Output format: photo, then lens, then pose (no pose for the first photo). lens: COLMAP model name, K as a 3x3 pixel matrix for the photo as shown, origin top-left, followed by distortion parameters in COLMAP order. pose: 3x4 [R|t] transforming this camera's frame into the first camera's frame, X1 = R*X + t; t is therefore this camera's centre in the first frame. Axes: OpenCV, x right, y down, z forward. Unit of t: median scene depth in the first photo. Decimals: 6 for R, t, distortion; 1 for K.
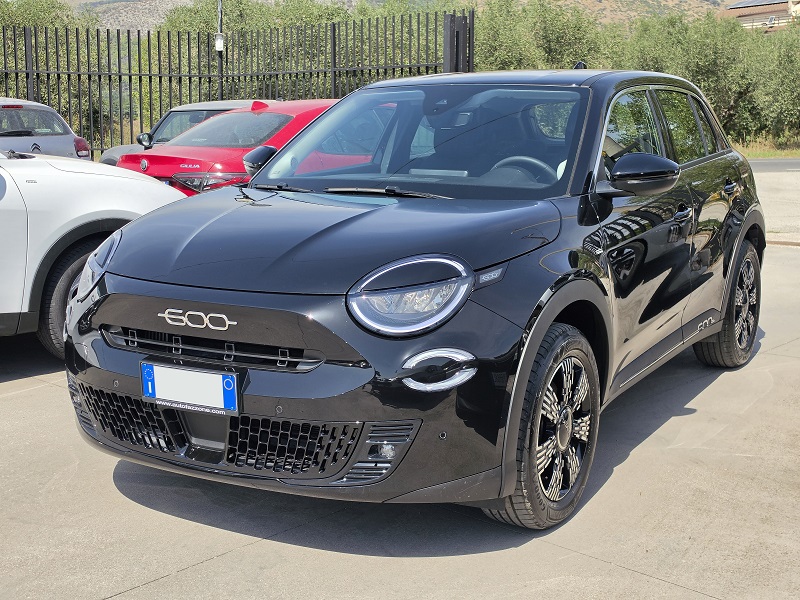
lens RADIAL K [[1088.9, 0, 400.0], [0, 1088.9, 300.0], [0, 0, 1]] dist [0.257869, -0.044954]
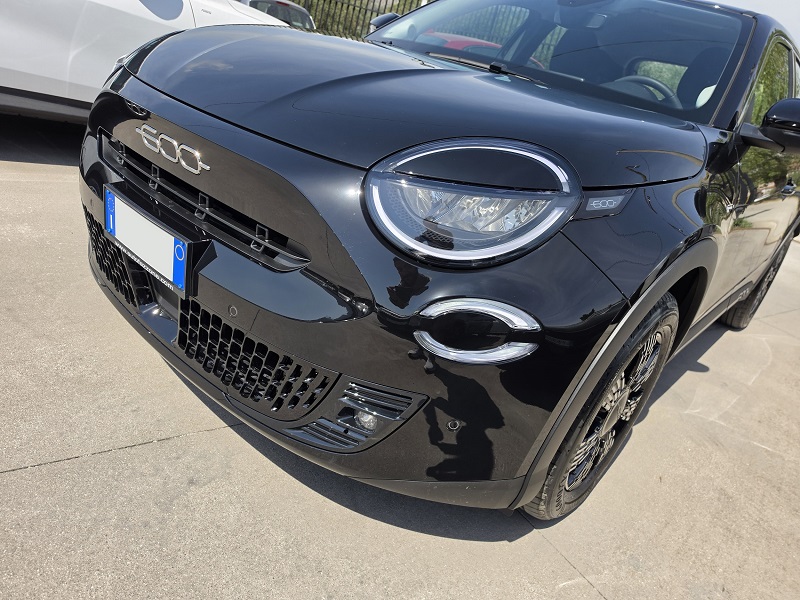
lens RADIAL K [[552.8, 0, 397.3], [0, 552.8, 303.9], [0, 0, 1]] dist [0.078544, -0.081491]
pose [[0.950890, 0.293639, -0.097899, 0.017796], [-0.265284, 0.936087, 0.231011, -0.010613], [0.159476, -0.193695, 0.968013, 0.666510]]
